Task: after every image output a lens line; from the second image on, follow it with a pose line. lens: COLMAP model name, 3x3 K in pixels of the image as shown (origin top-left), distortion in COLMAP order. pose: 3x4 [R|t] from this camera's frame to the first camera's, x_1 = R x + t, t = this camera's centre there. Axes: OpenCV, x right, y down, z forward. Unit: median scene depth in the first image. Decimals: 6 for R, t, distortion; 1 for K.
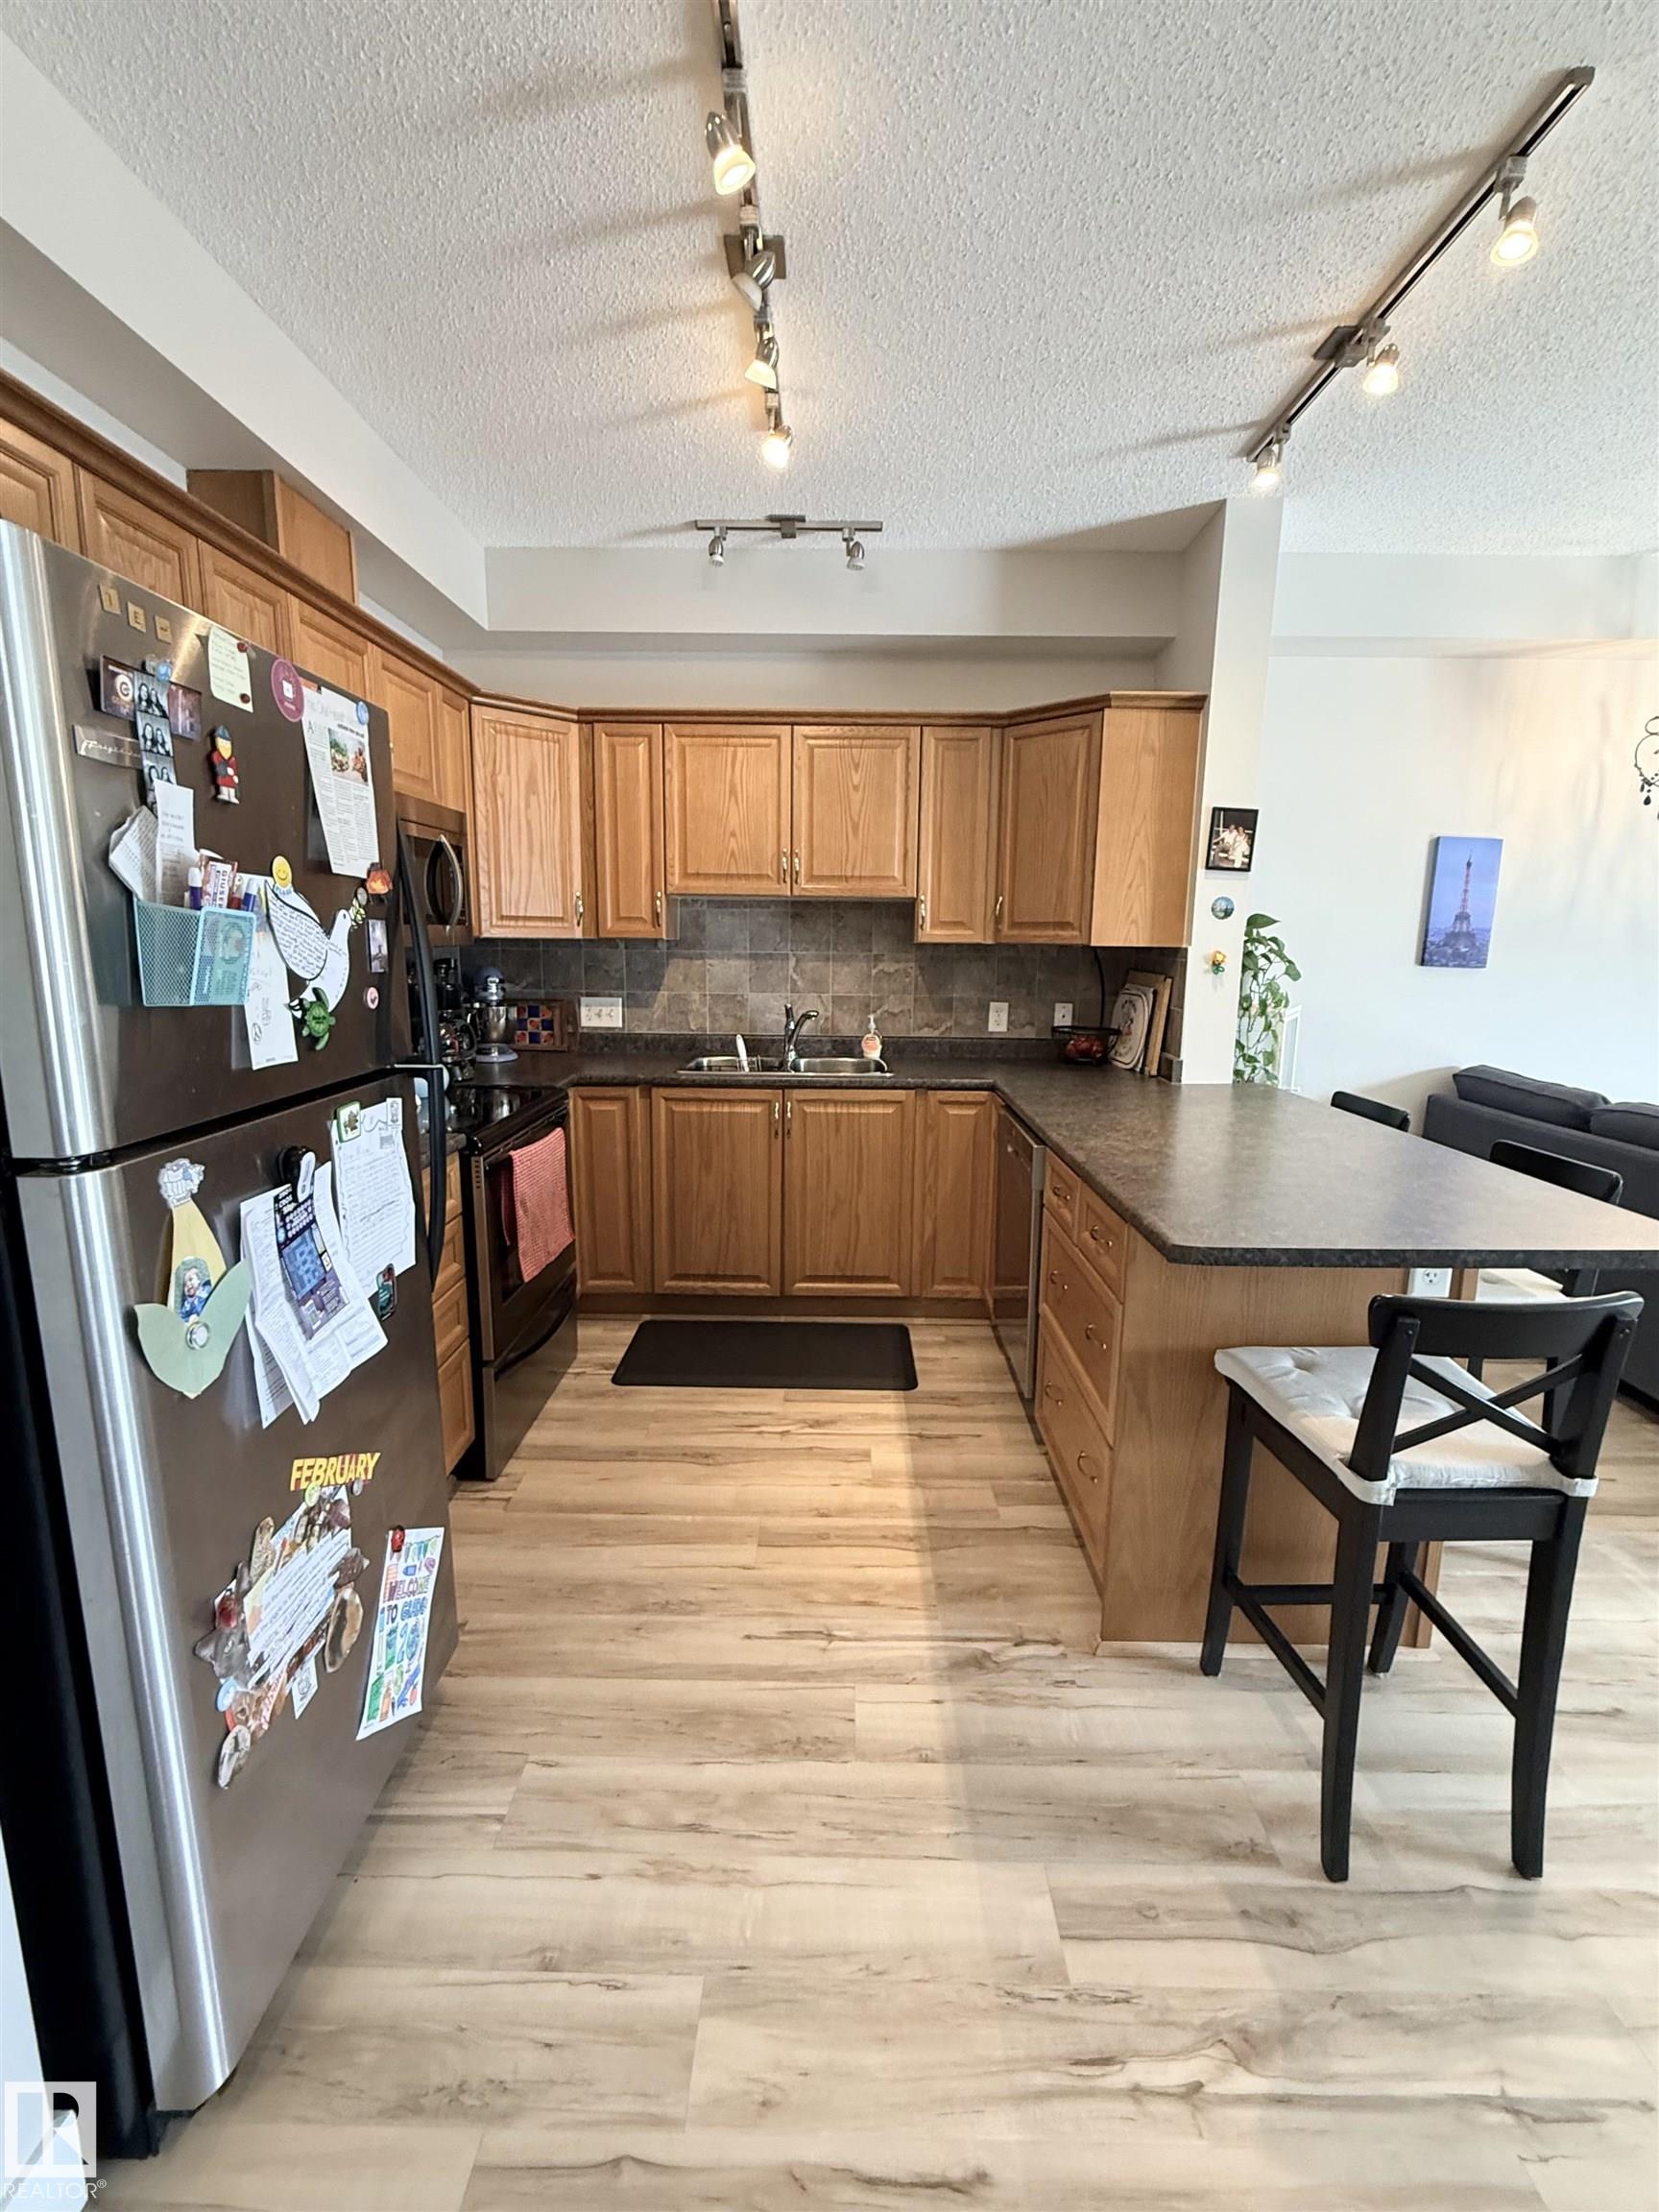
lens RADIAL K [[963.3, 0, 830.8], [0, 963.3, 1104.0], [0, 0, 1]] dist [-0.000391, 0.000607]
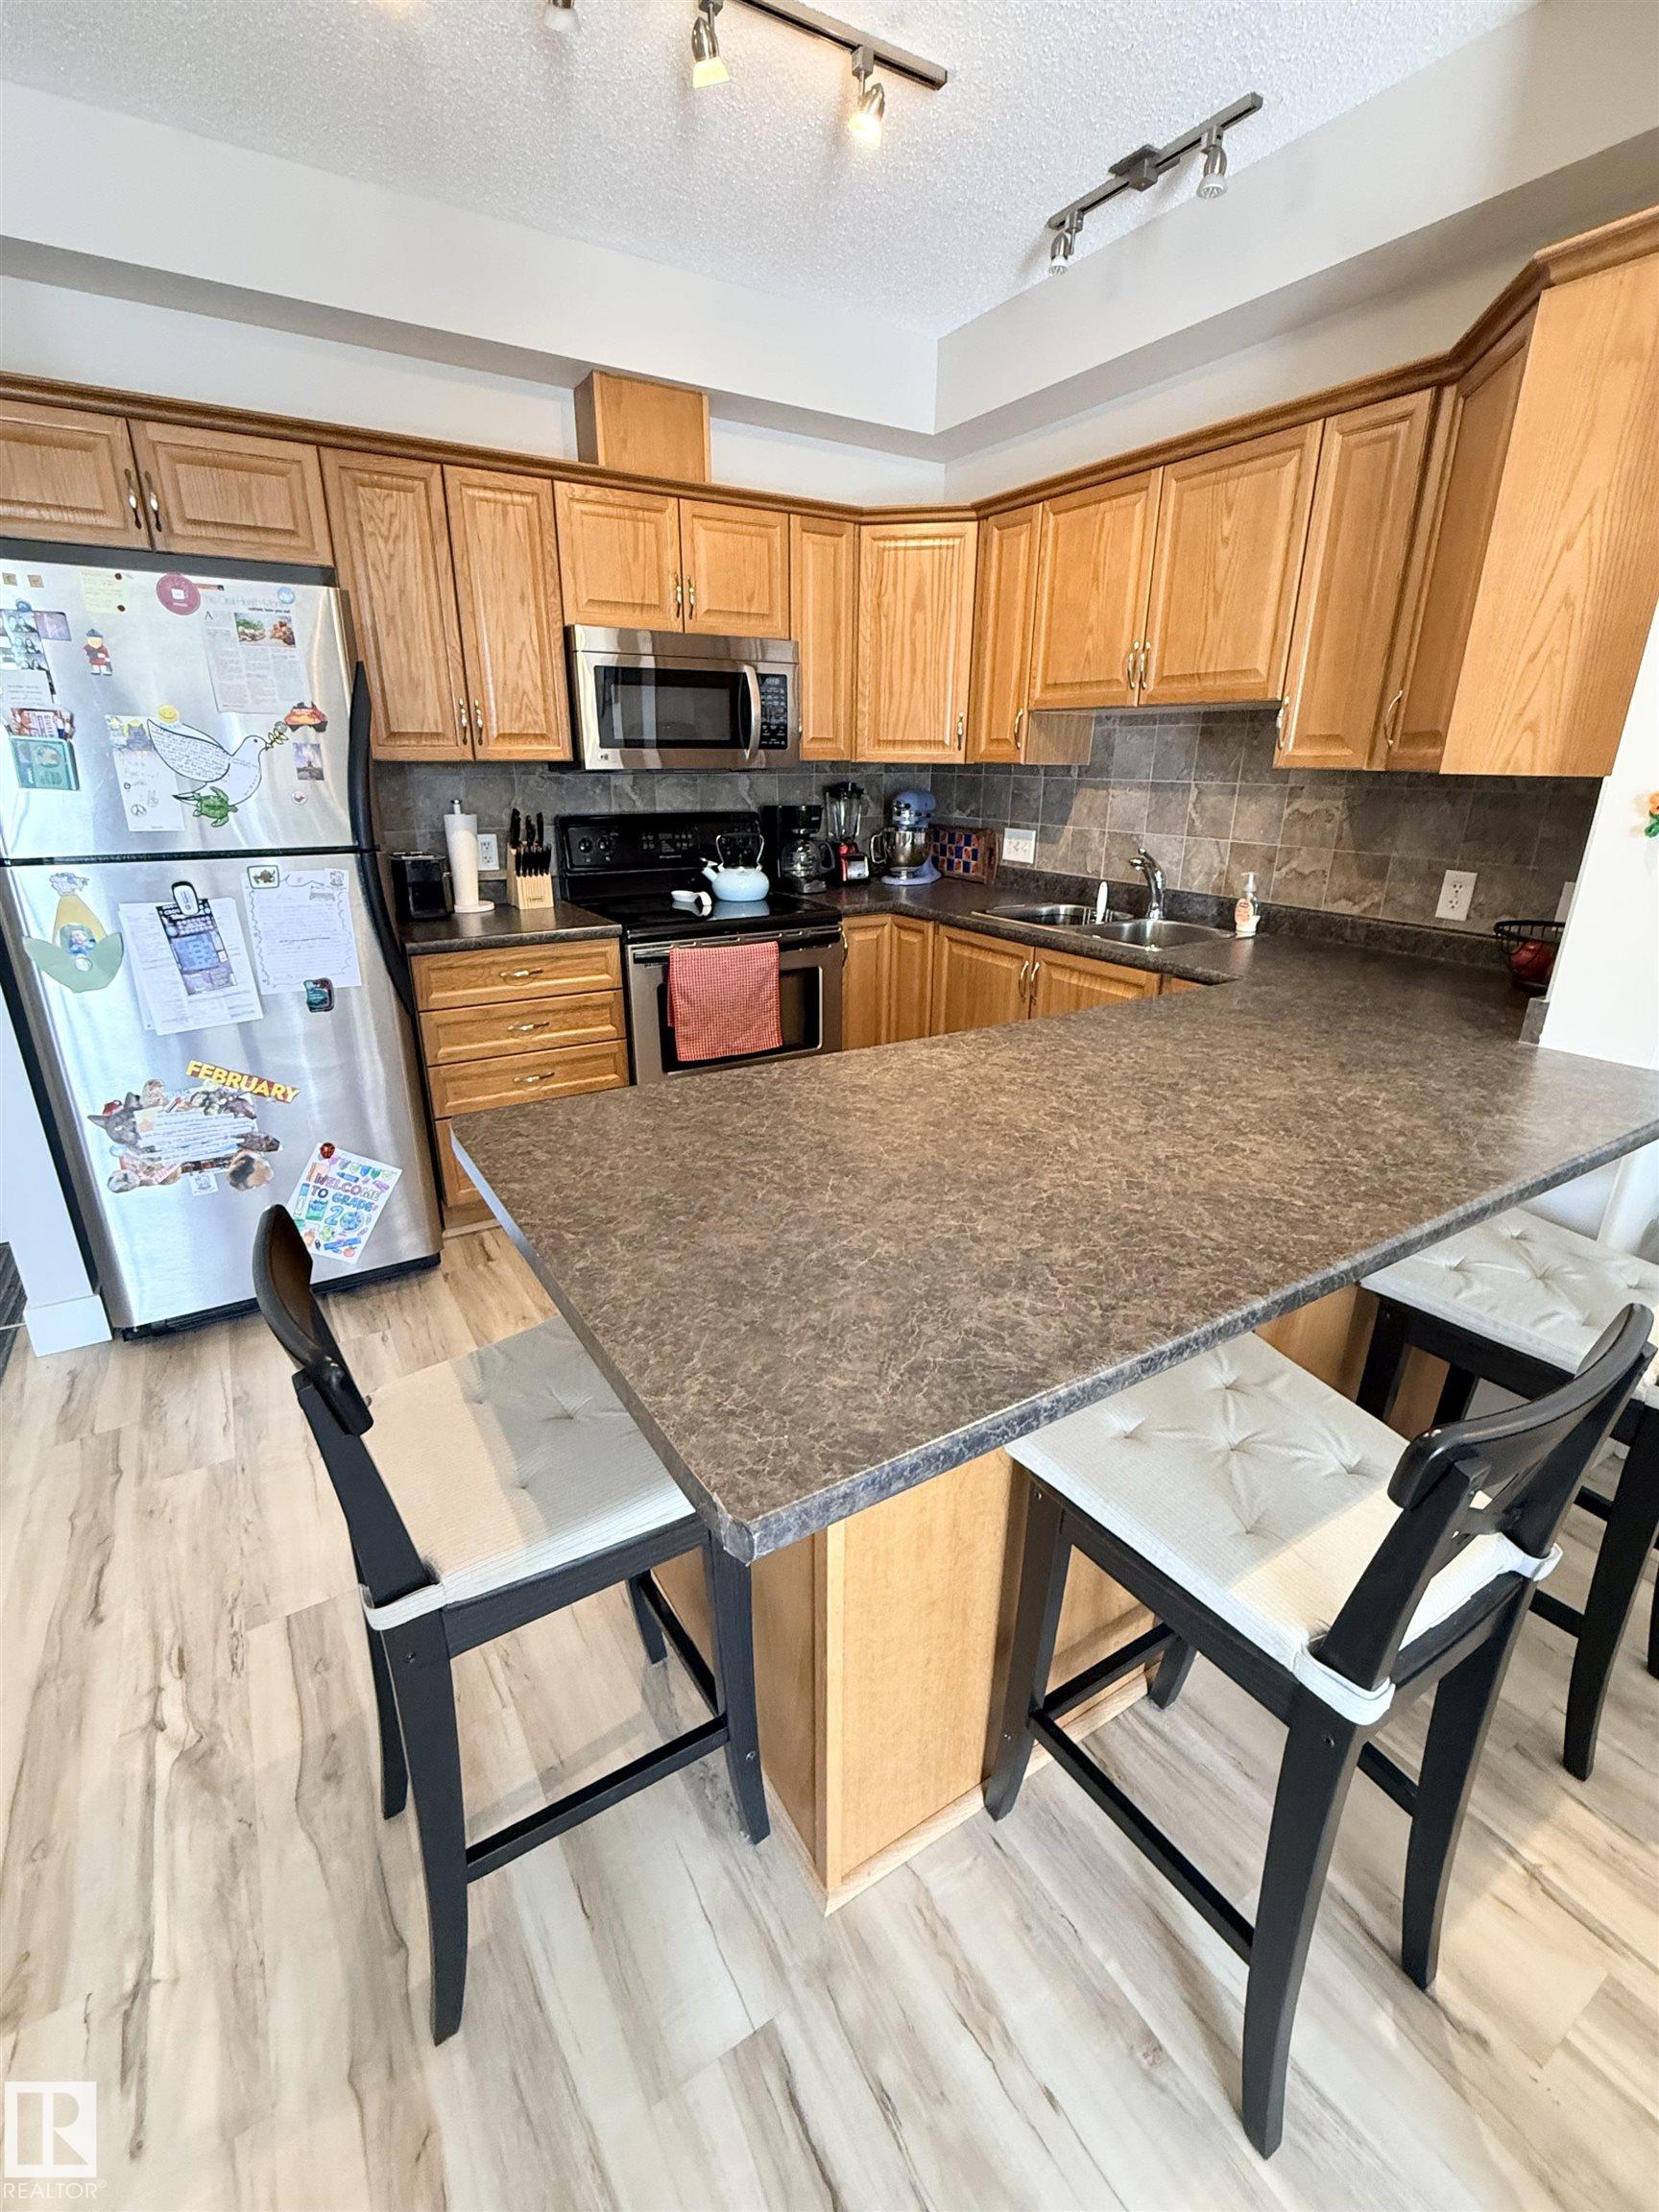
lens RADIAL K [[963.3, 0, 830.0], [0, 963.3, 1102.9], [0, 0, 1]] dist [-0.000391, 0.000607]
pose [[0.535067, 0.279314, -0.797299, 0.539528], [-0.147895, 0.960158, 0.237116, -0.054275], [0.831763, -0.008956, 0.555058, 0.350956]]
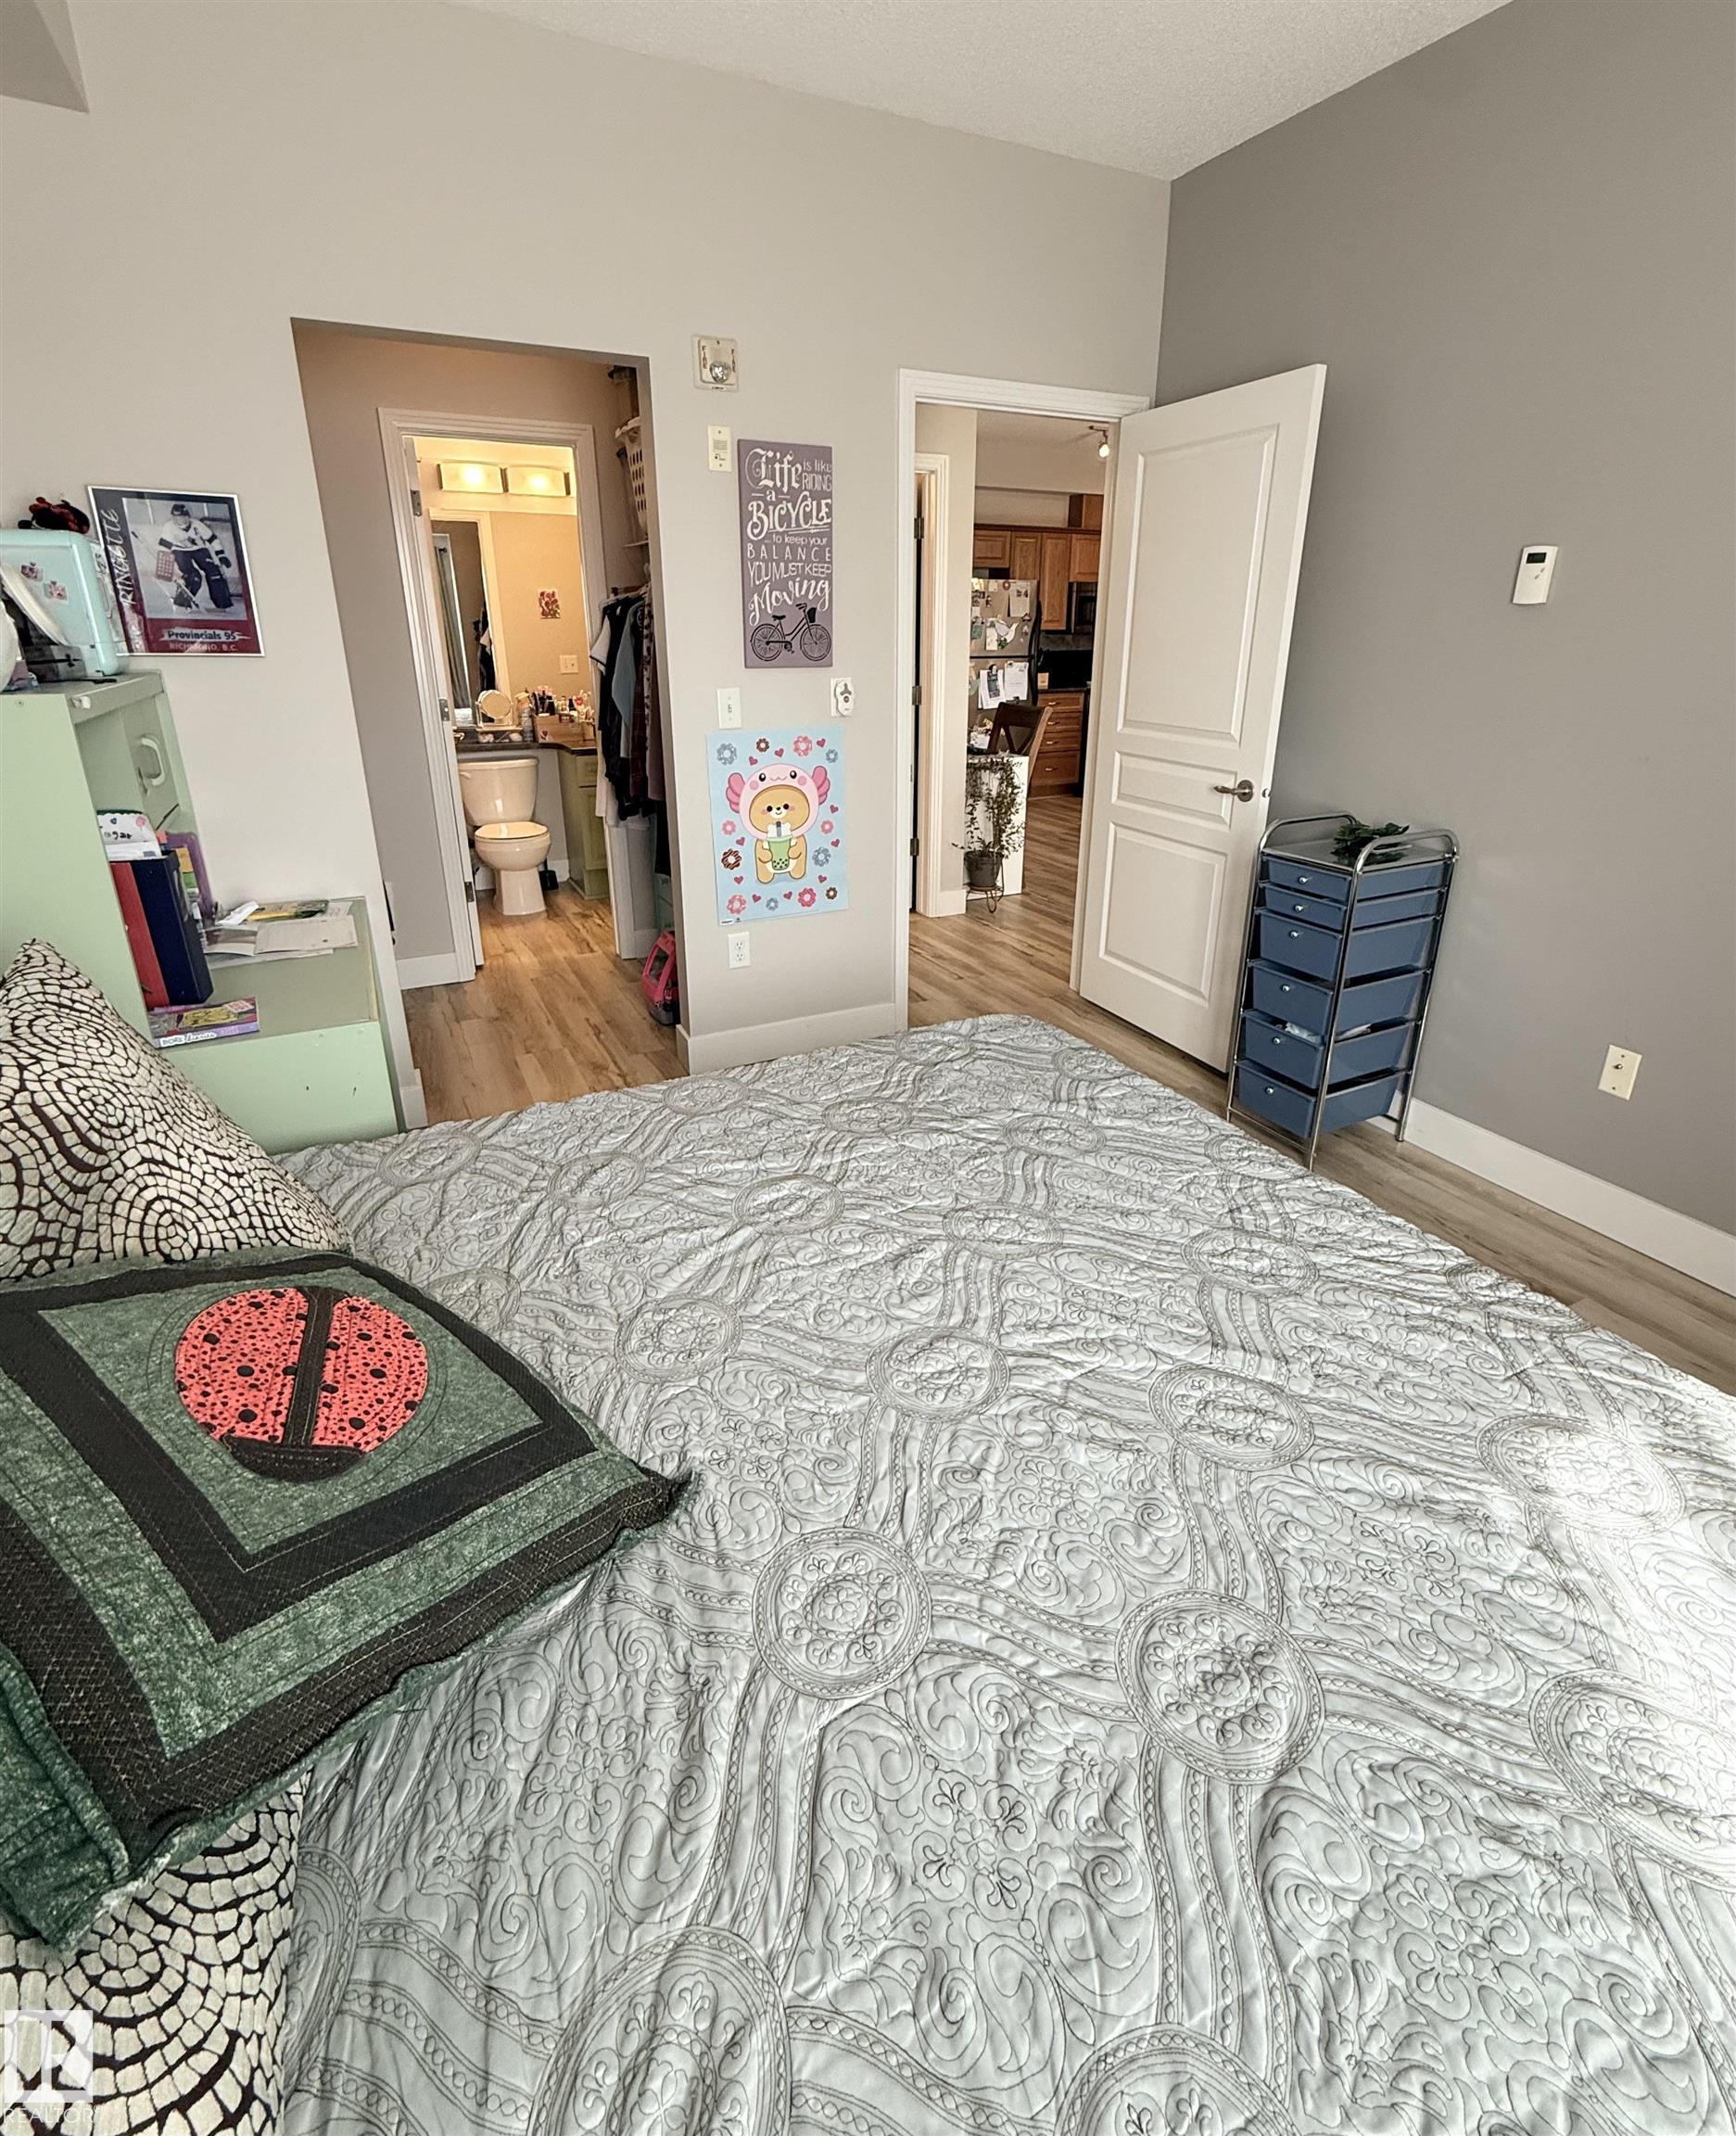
lens RADIAL K [[992.3, 0, 845.7], [0, 992.3, 975.7], [0, 0, 1]] dist [0.000588, -0.001397]
pose [[0.446137, 0.283935, -0.848730, 1.706156], [-0.147333, 0.958701, 0.243280, 0.185777], [0.882754, 0.016510, 0.469545, -0.937692]]
